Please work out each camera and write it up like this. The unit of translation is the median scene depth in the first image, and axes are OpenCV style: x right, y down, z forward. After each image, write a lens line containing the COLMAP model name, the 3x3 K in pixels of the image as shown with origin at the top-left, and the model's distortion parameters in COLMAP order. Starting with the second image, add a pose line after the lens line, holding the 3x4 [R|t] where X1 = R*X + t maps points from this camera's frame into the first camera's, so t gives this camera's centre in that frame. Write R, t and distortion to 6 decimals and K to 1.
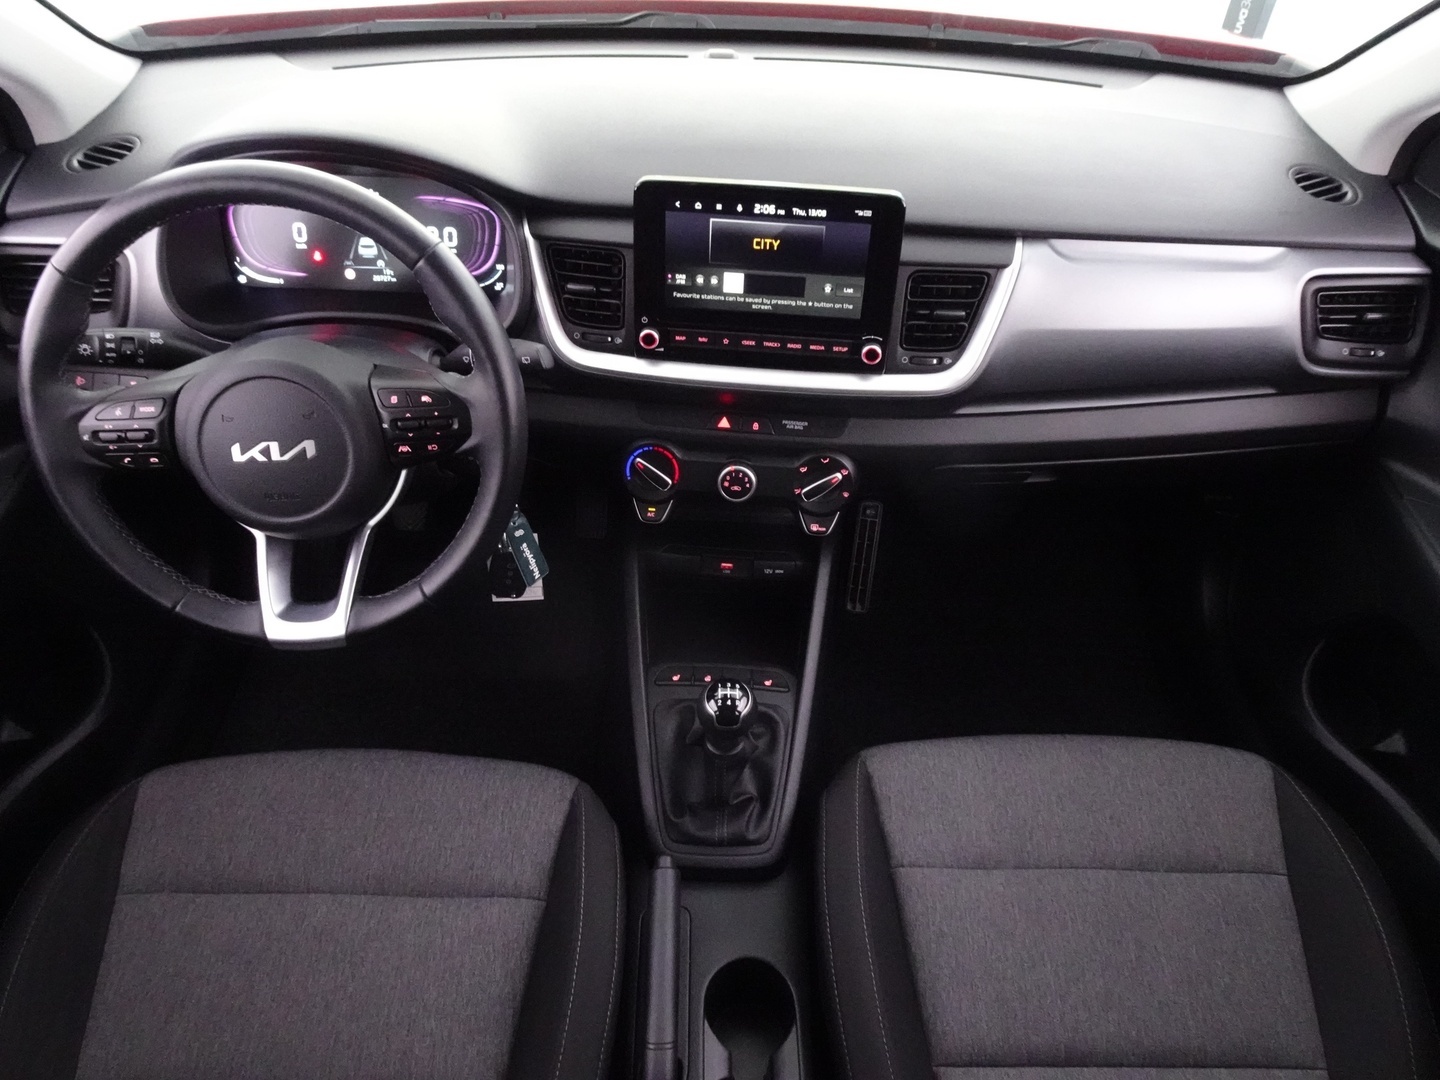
lens RADIAL K [[1015.4, 0, 720.0], [0, 1015.4, 540.0], [0, 0, 1]] dist [0.003997, 0.001263]
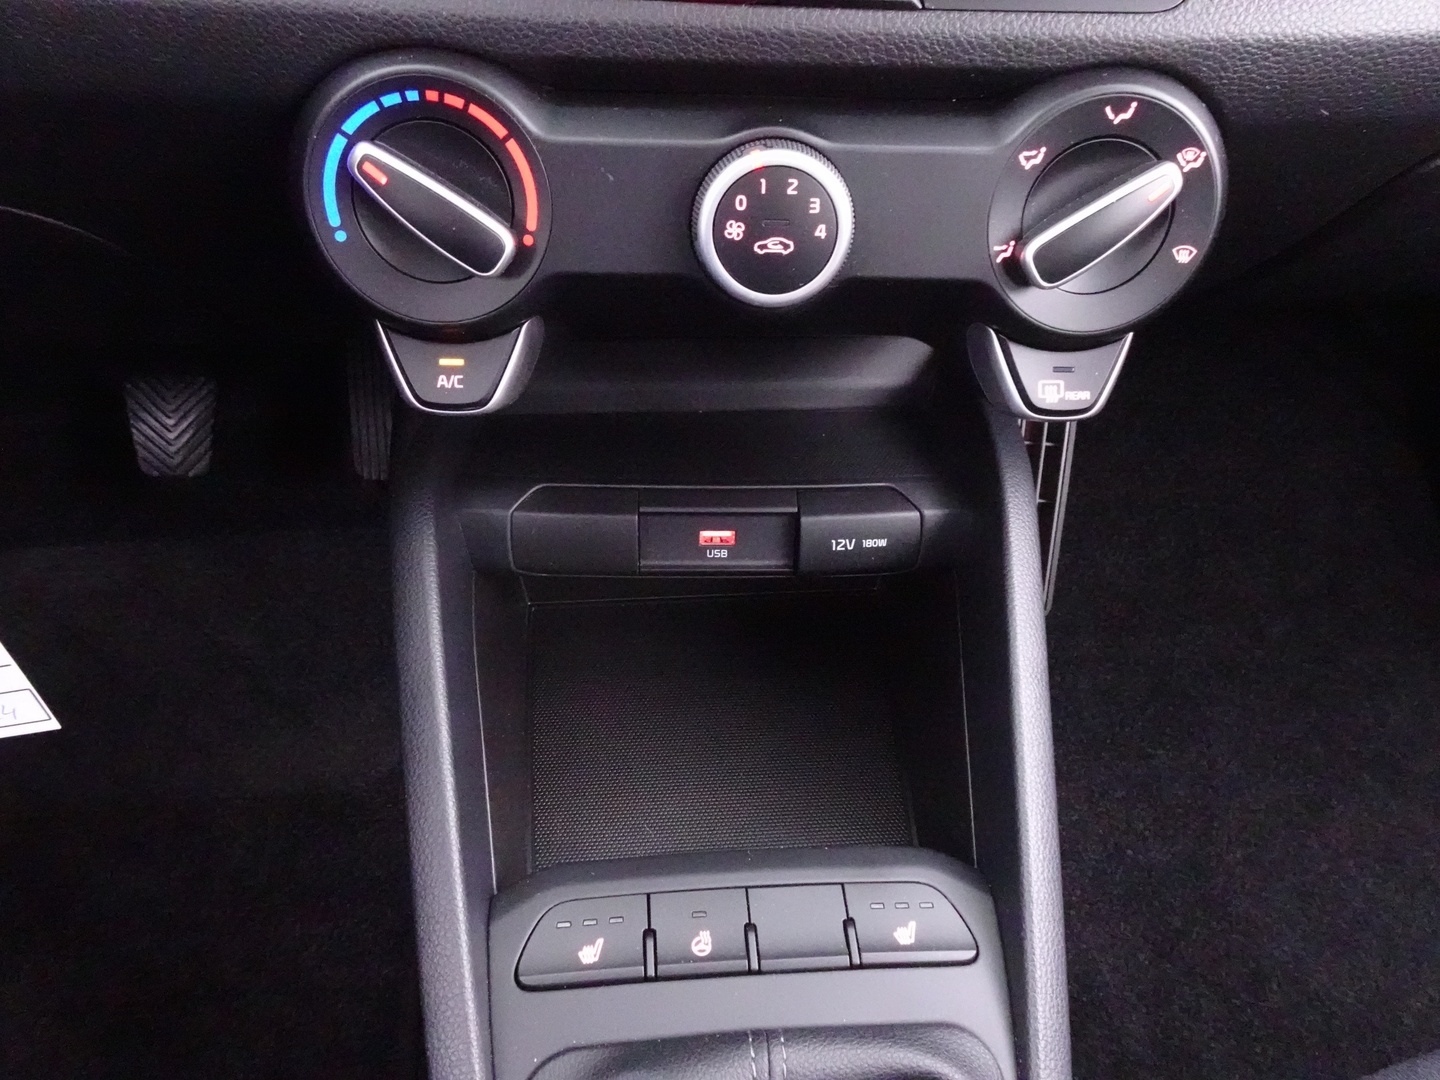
lens RADIAL K [[1015.4, 0, 720.0], [0, 1015.4, 540.0], [0, 0, 1]] dist [0.003997, 0.001263]
pose [[0.991217, -0.076163, 0.108110, -0.029813], [0.066995, 0.994036, 0.086043, -0.001575], [-0.114019, -0.078044, 0.990408, 0.746236]]
